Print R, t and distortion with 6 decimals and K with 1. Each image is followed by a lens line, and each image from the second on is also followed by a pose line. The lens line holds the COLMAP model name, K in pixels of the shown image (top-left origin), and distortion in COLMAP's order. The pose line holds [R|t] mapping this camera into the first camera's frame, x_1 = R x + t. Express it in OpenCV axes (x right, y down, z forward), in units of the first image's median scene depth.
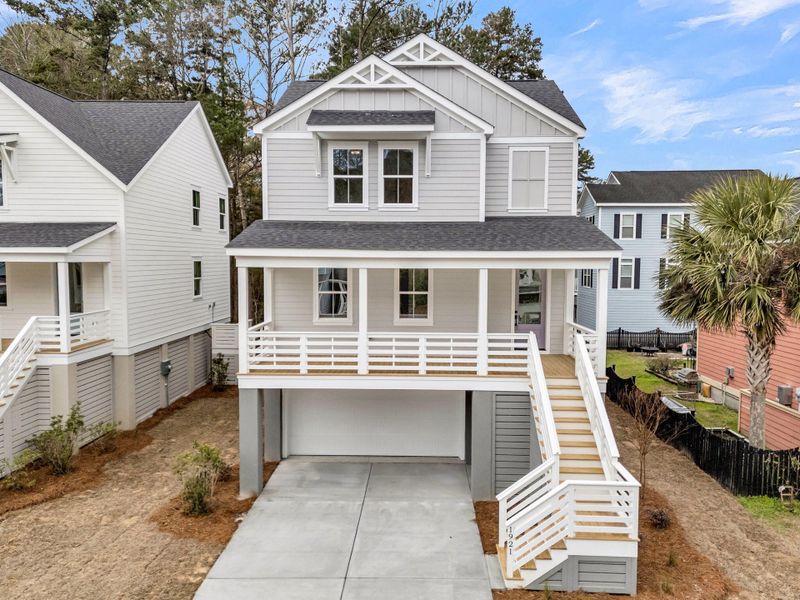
lens RADIAL K [[594.7, 0, 403.8], [0, 594.7, 298.7], [0, 0, 1]] dist [0.038351, -0.003846]
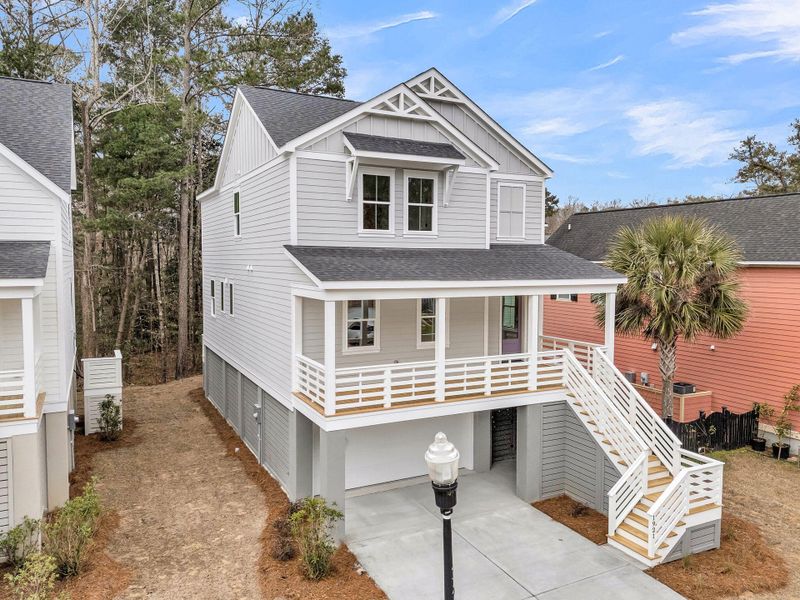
lens RADIAL K [[594.7, 0, 405.6], [0, 594.7, 299.4], [0, 0, 1]] dist [0.038351, -0.003846]
pose [[0.874449, -0.032312, 0.484041, -0.535858], [0.032314, 0.999443, 0.008341, -0.051321], [-0.484041, 0.008347, 0.875006, 0.115768]]
